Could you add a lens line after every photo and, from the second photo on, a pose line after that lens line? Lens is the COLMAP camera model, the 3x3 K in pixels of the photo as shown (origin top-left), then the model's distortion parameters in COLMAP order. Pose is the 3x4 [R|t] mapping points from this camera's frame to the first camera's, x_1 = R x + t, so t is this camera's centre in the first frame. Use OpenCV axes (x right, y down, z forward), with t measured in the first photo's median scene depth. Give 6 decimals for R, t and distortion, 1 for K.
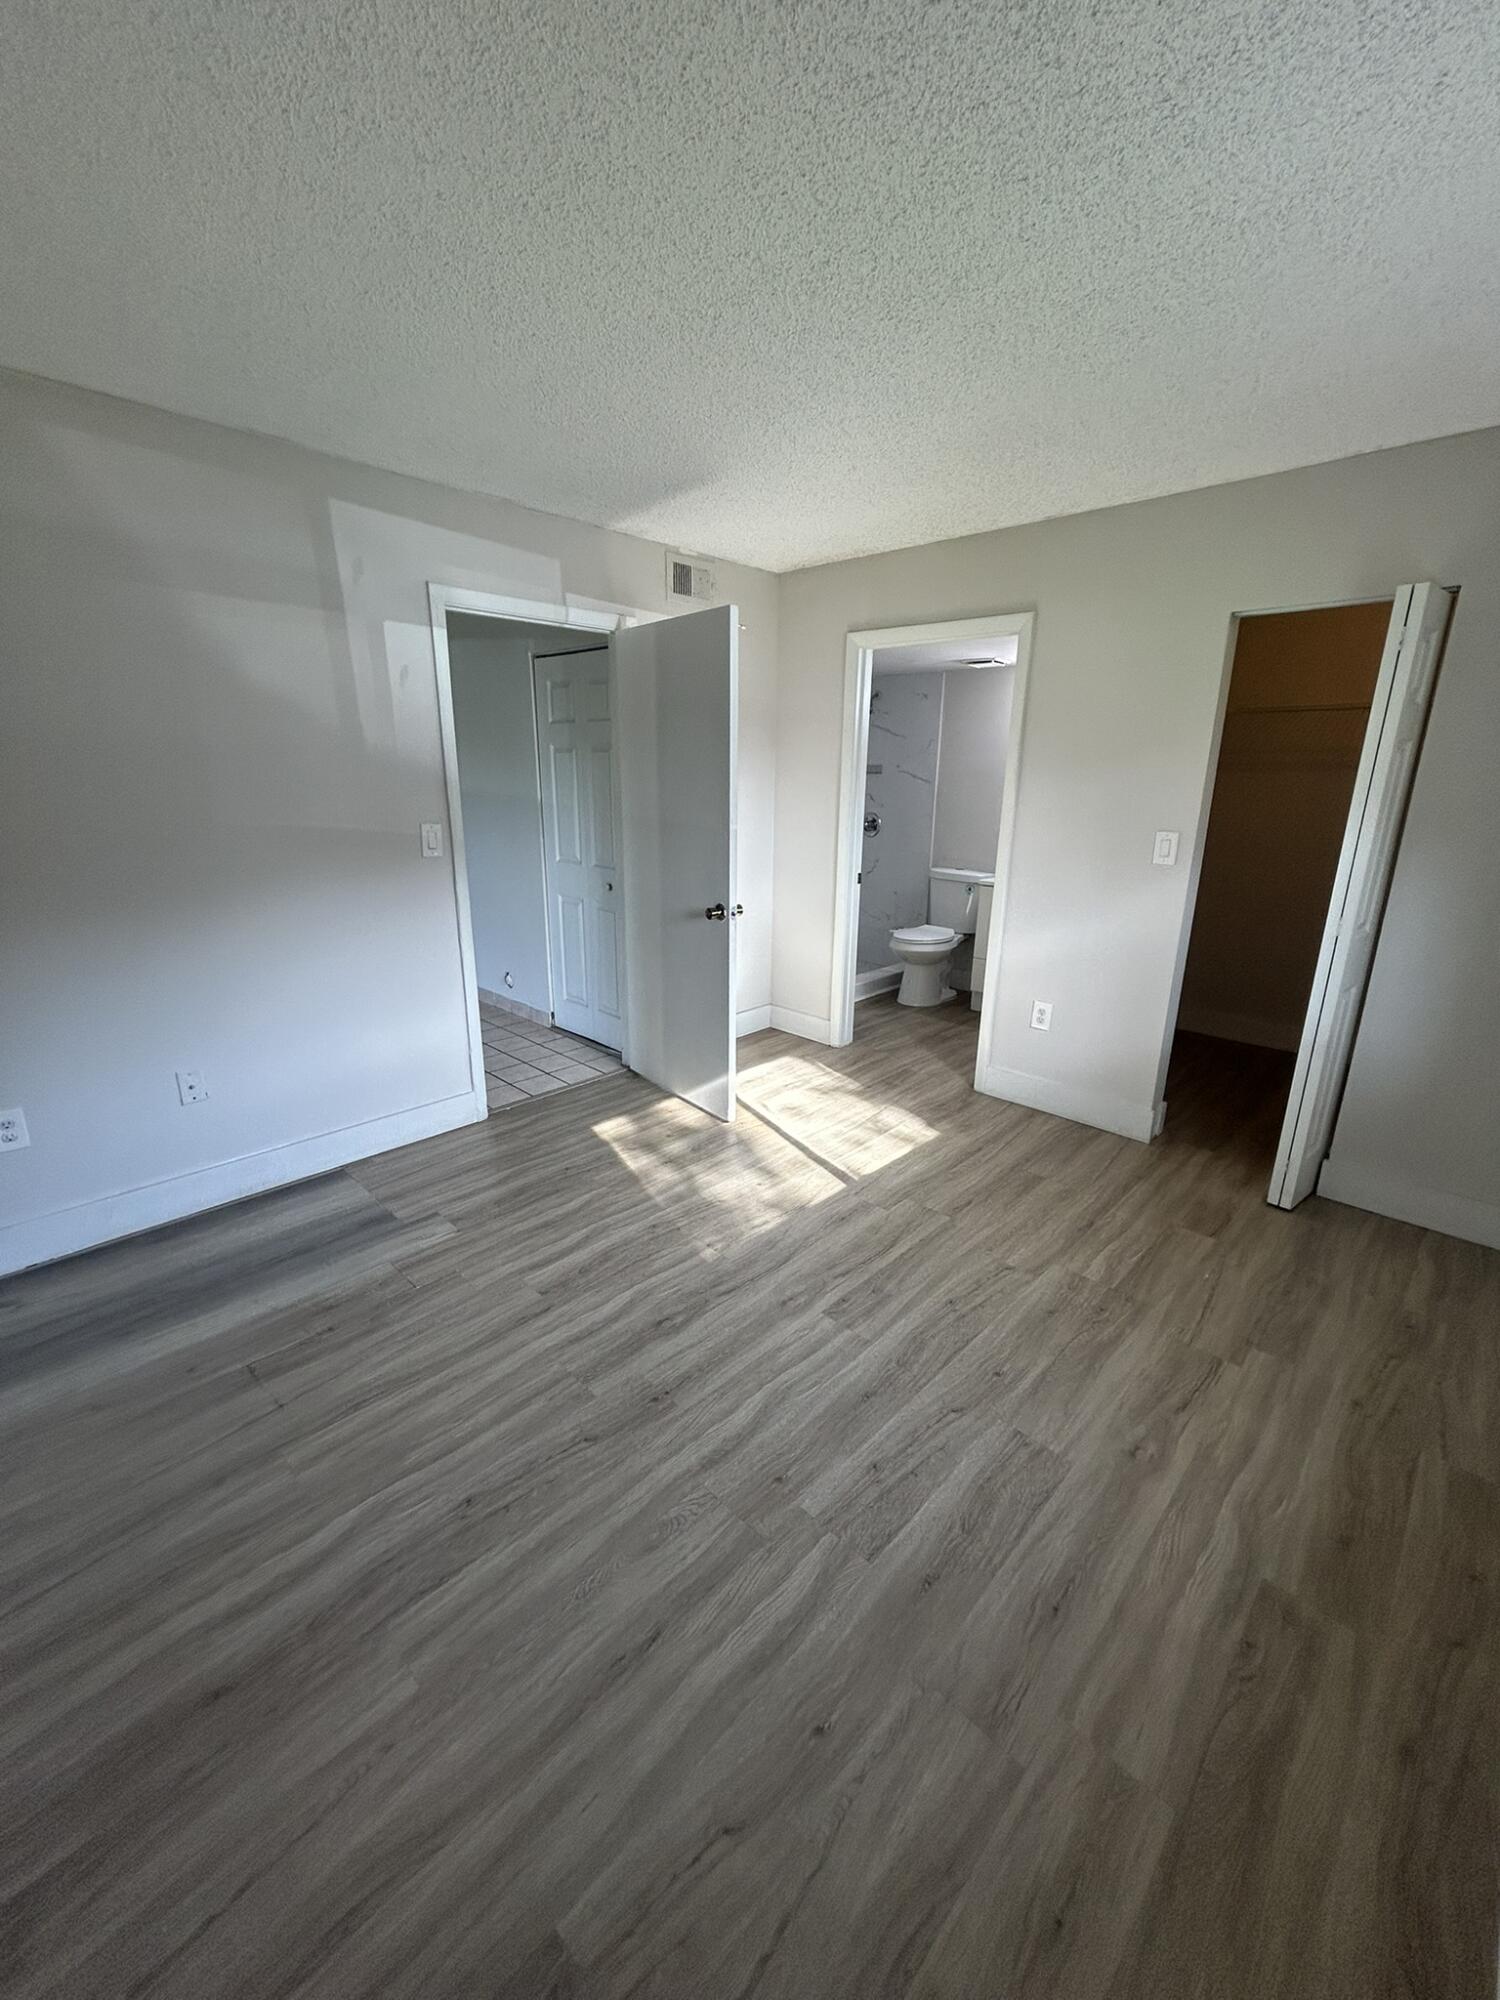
lens RADIAL K [[800.0, 0, 758.0], [0, 800.0, 1008.4], [0, 0, 1]] dist [-0.002946, 0.001294]
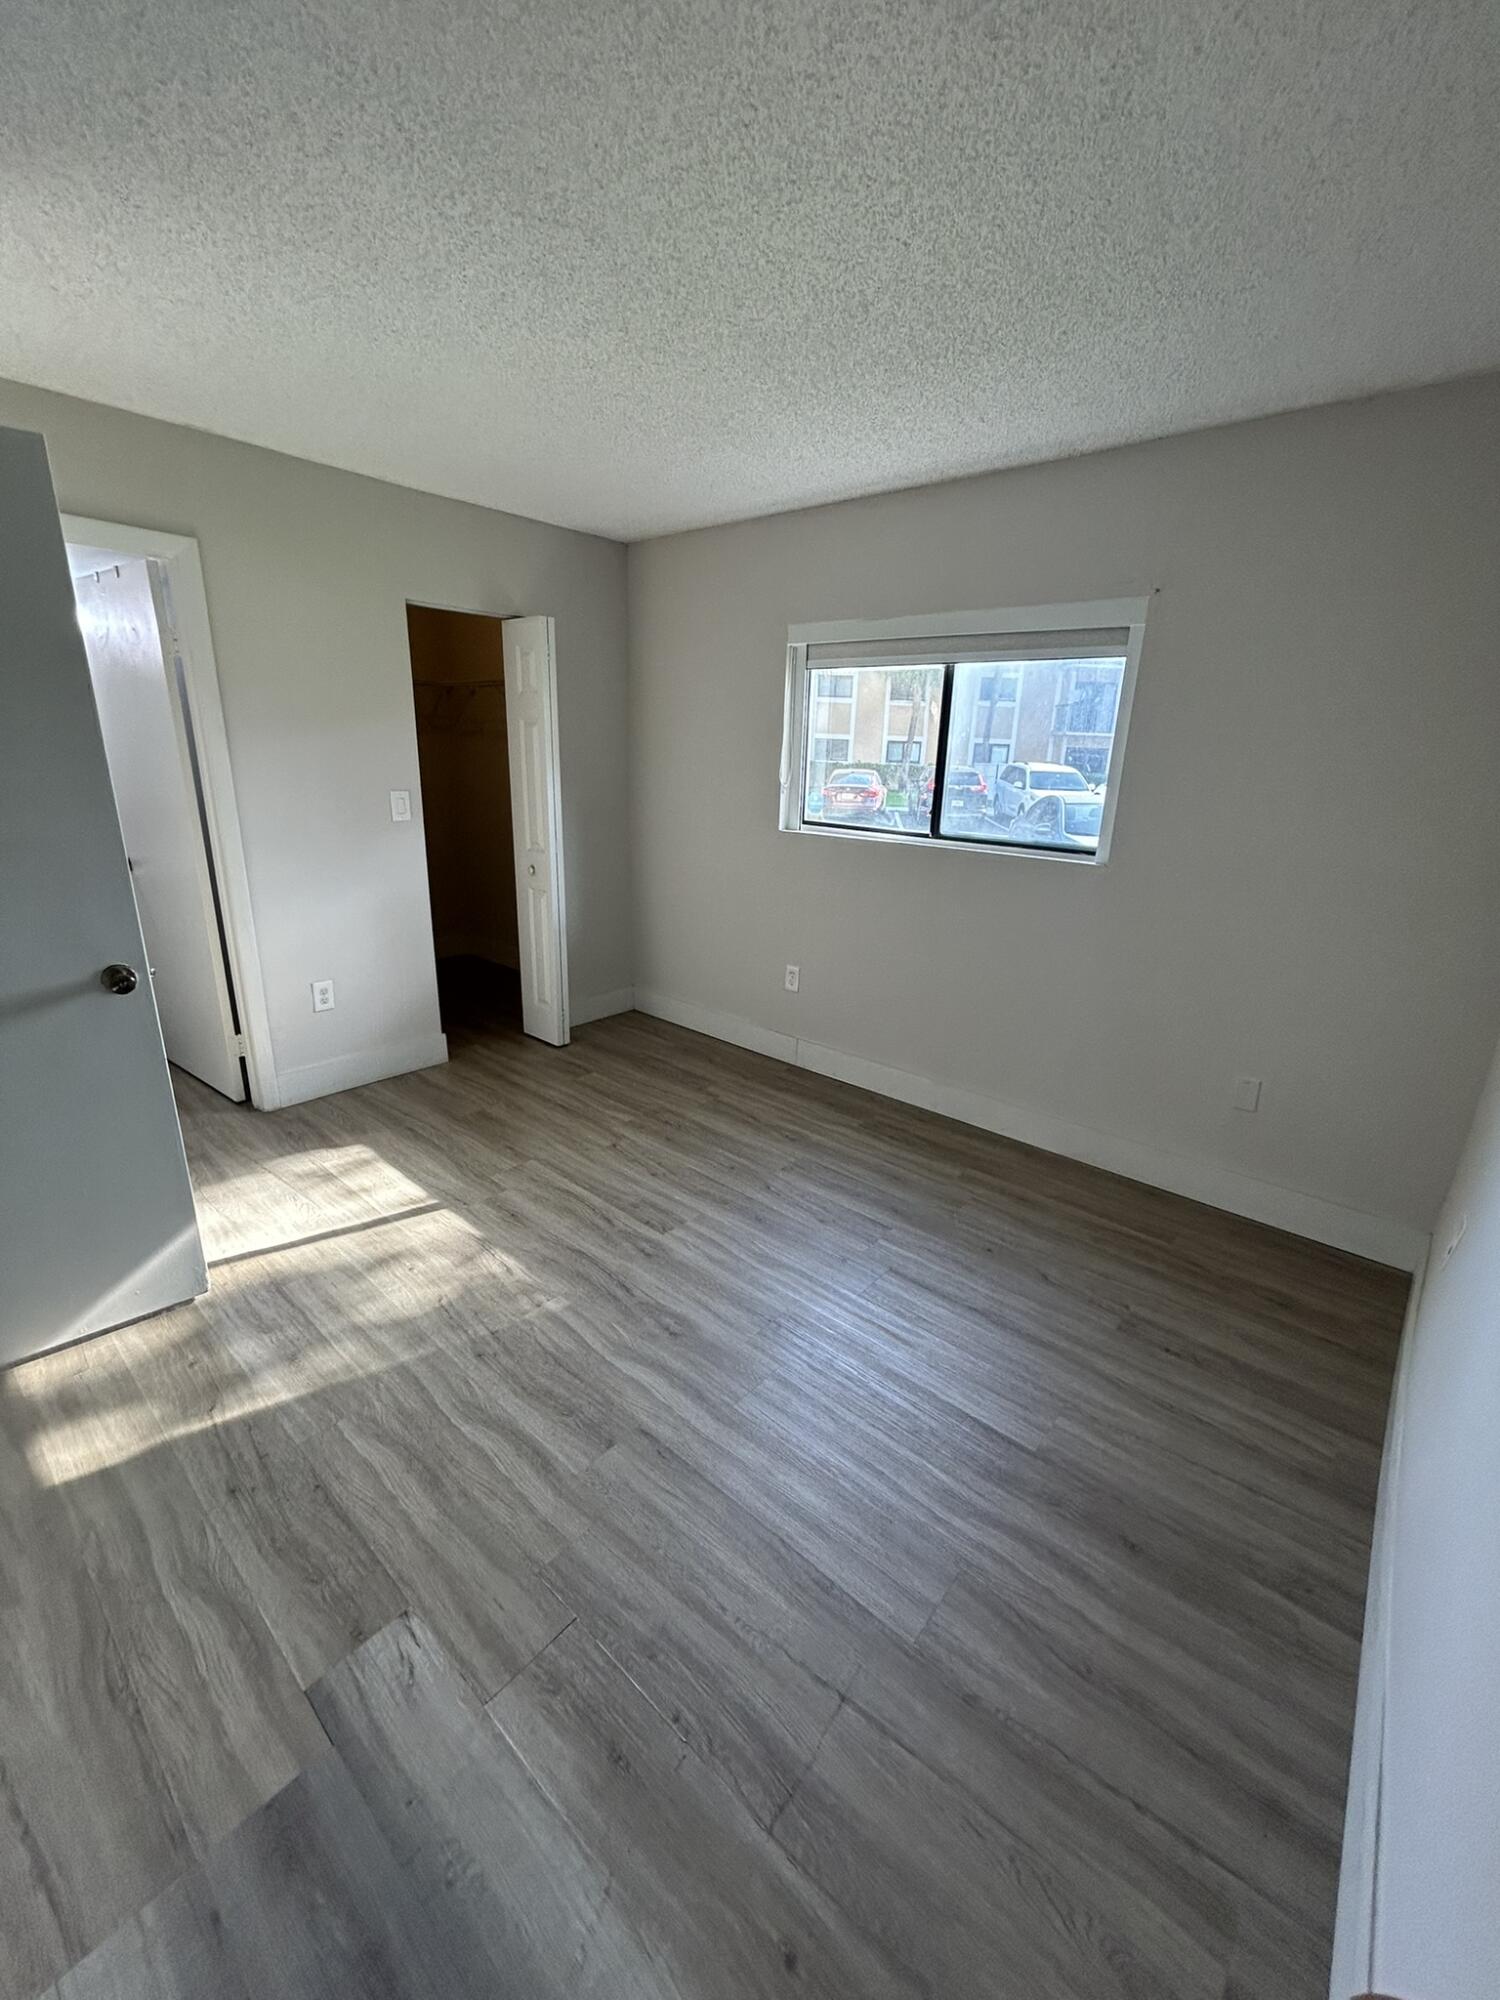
lens RADIAL K [[800.0, 0, 760.3], [0, 800.0, 1000.0], [0, 0, 1]] dist [-0.002946, 0.001294]
pose [[-0.055677, -0.312113, 0.948412, -0.725606], [0.252101, 0.914714, 0.315823, -0.196221], [-0.966098, 0.256679, 0.027755, 0.614982]]
